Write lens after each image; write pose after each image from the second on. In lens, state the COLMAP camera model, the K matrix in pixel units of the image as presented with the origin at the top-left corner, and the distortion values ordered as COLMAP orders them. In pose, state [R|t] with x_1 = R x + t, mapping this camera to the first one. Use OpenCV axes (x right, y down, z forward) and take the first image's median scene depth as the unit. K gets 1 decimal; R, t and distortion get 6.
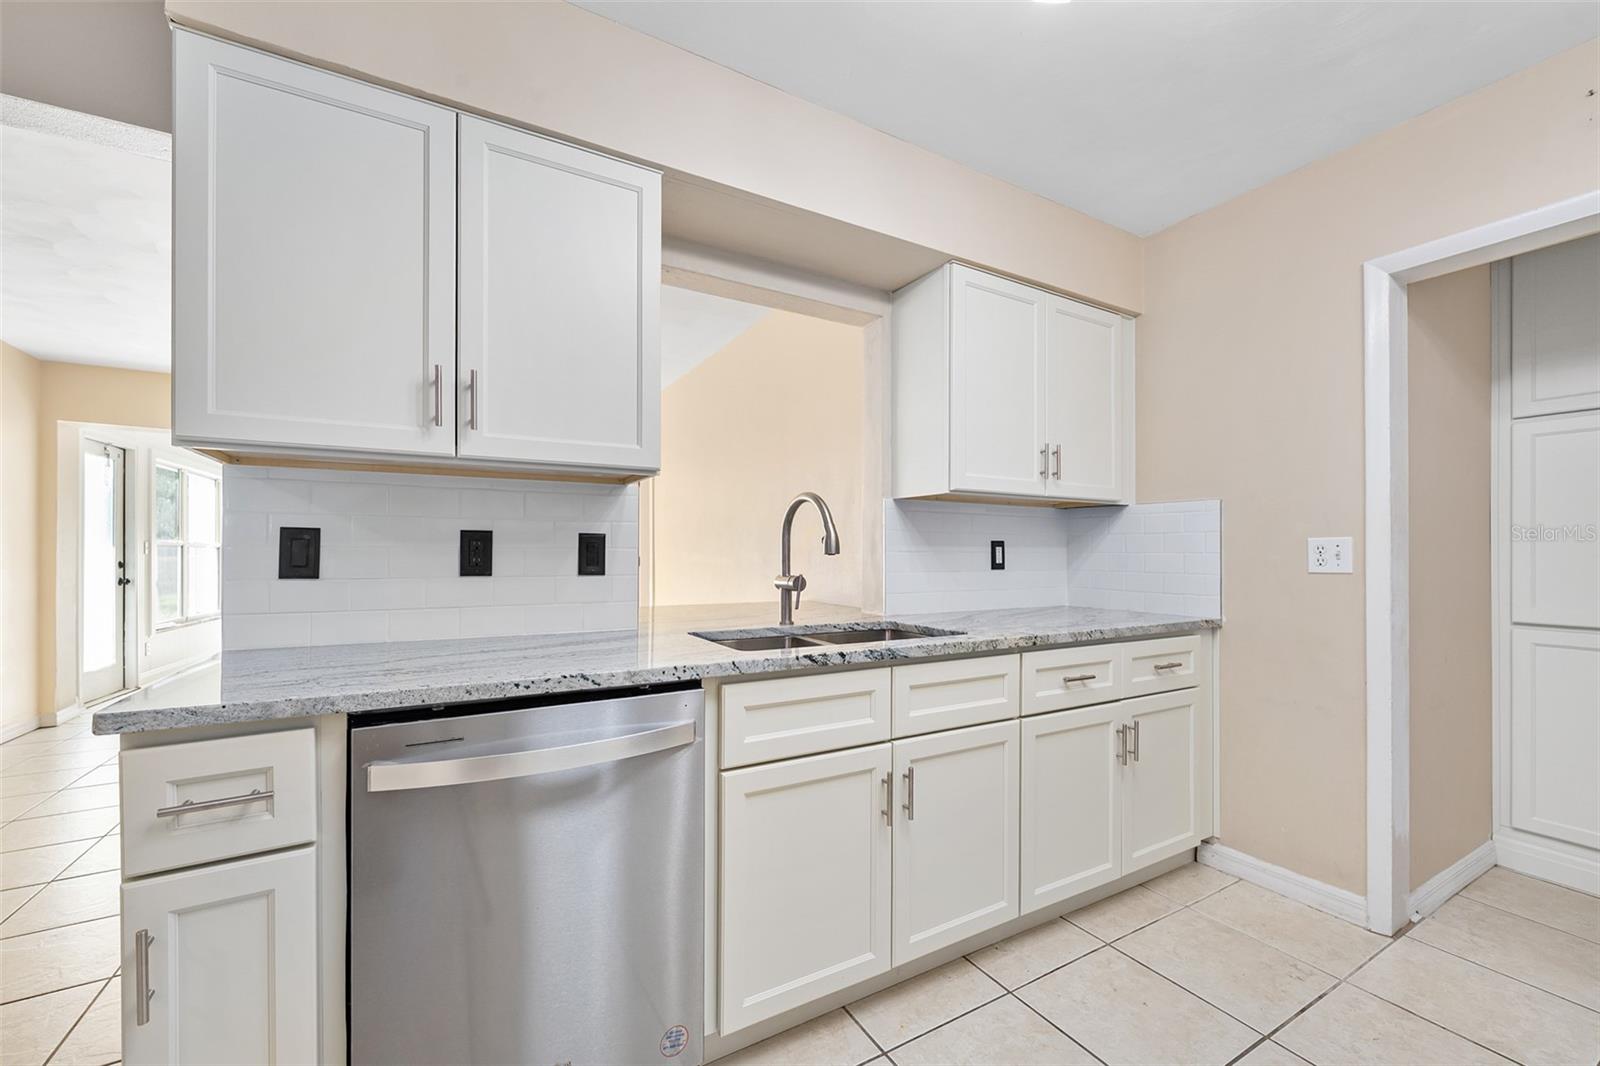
lens RADIAL K [[622.5, 0, 796.3], [0, 622.5, 550.5], [0, 0, 1]] dist [-0.002155, -0.000115]
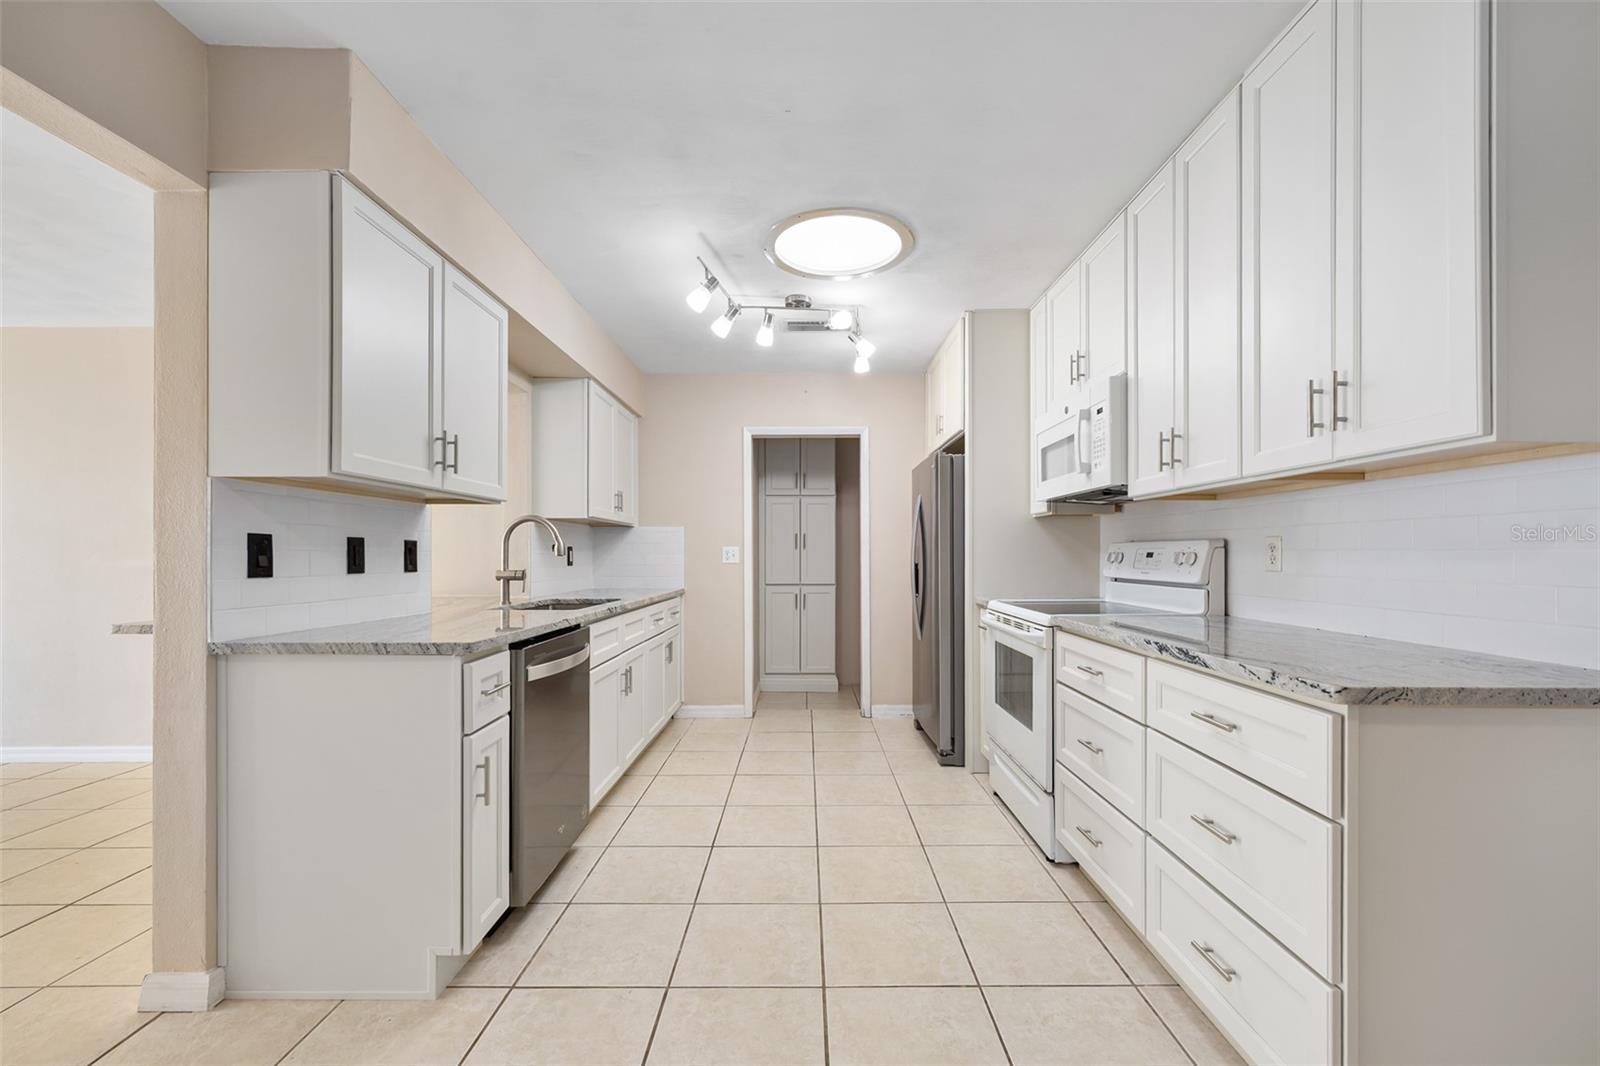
lens RADIAL K [[644.8, 0, 800.0], [0, 644.8, 533.0], [0, 0, 1]] dist [0.001909, 0.000097]
pose [[0.497094, 0.026532, 0.867291, -0.999615], [0.000749, 0.999519, -0.031007, 0.000091], [-0.867696, 0.016063, 0.496835, -0.347106]]
